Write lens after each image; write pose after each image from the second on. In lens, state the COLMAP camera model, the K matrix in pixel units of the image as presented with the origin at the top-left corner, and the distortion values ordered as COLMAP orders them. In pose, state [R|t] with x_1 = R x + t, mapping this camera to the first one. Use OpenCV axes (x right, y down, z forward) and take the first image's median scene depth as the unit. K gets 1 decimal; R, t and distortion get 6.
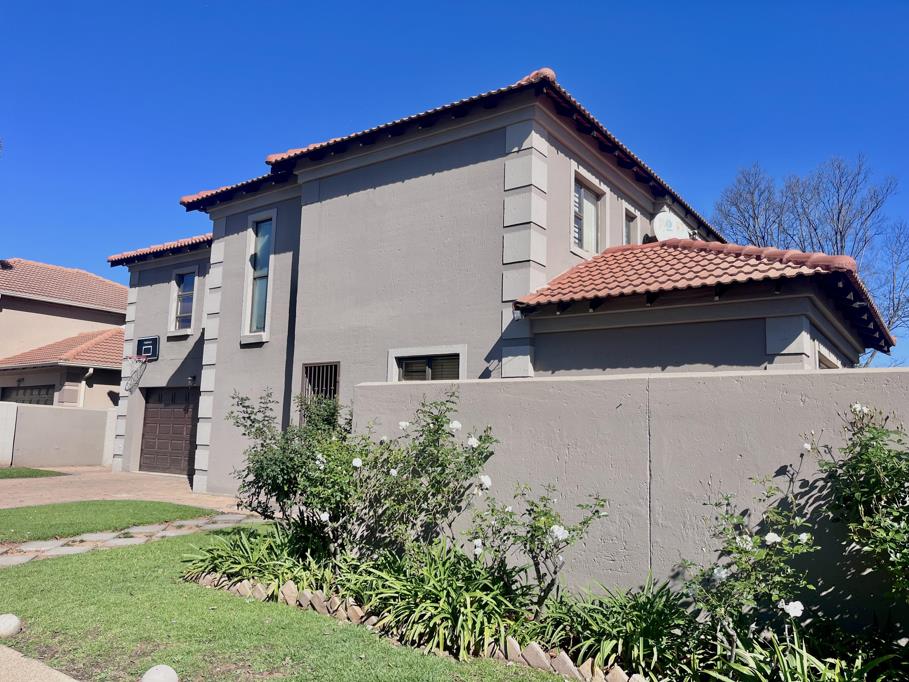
lens RADIAL K [[679.9, 0, 454.5], [0, 679.9, 341.0], [0, 0, 1]] dist [0.002933, 0.000956]
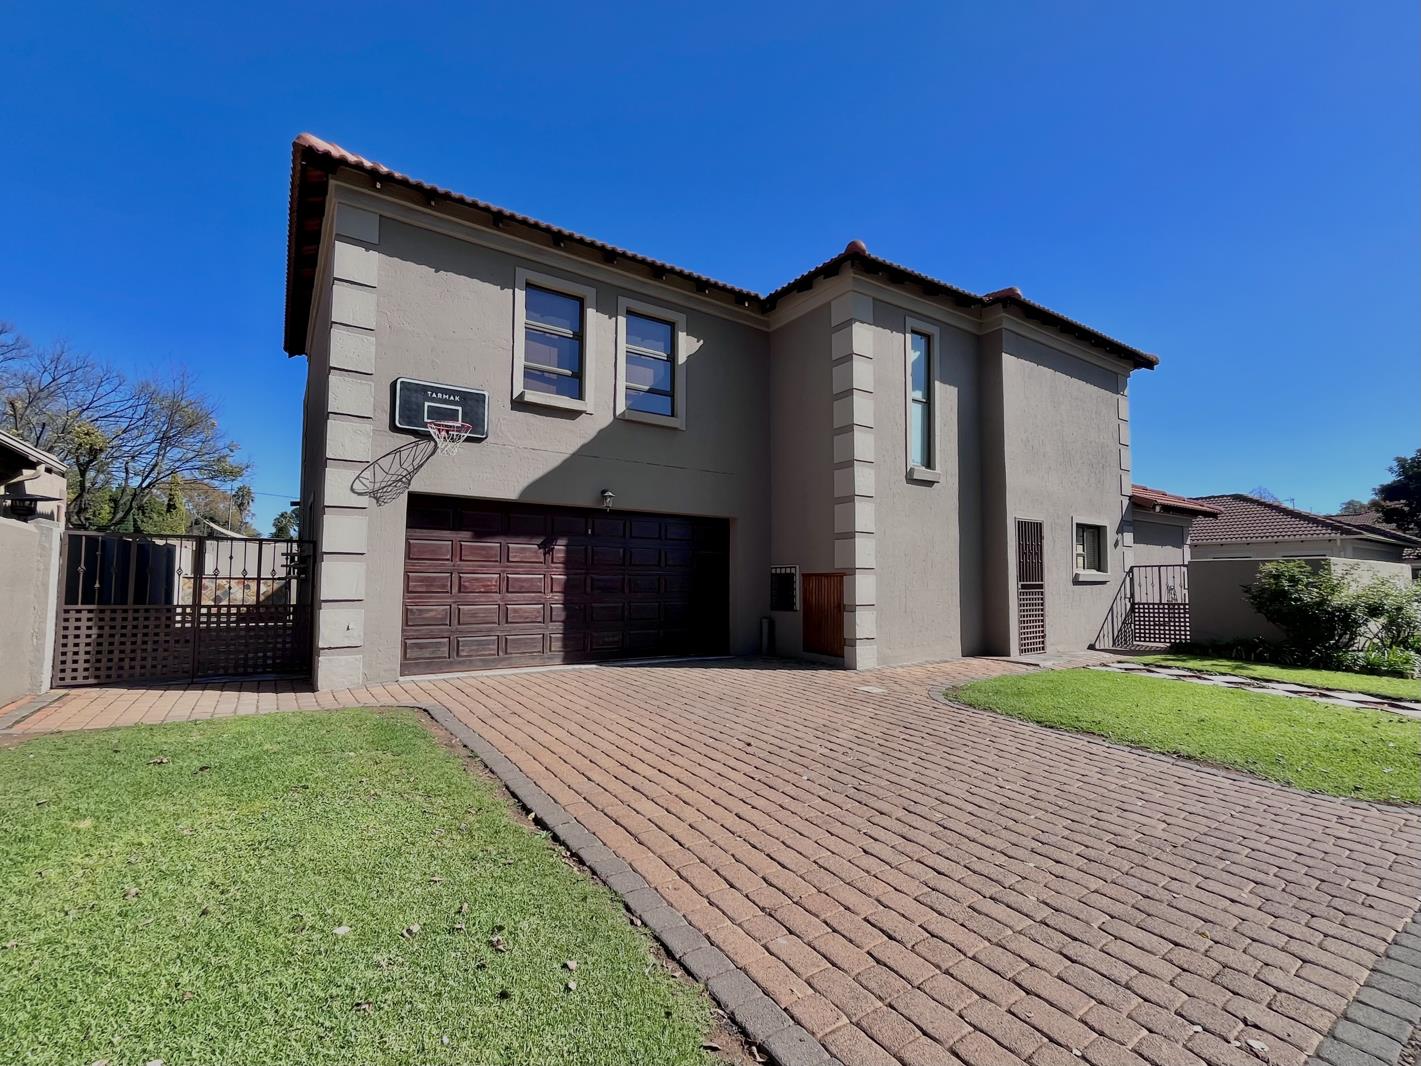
lens RADIAL K [[570.7, 0, 710.5], [0, 570.7, 533.0], [0, 0, 1]] dist [-0.000572, -0.000070]
pose [[0.383060, 0.038297, 0.922929, -0.767086], [-0.130001, 0.991431, 0.012817, 0.067914], [-0.914530, -0.124891, 0.384756, 0.711929]]
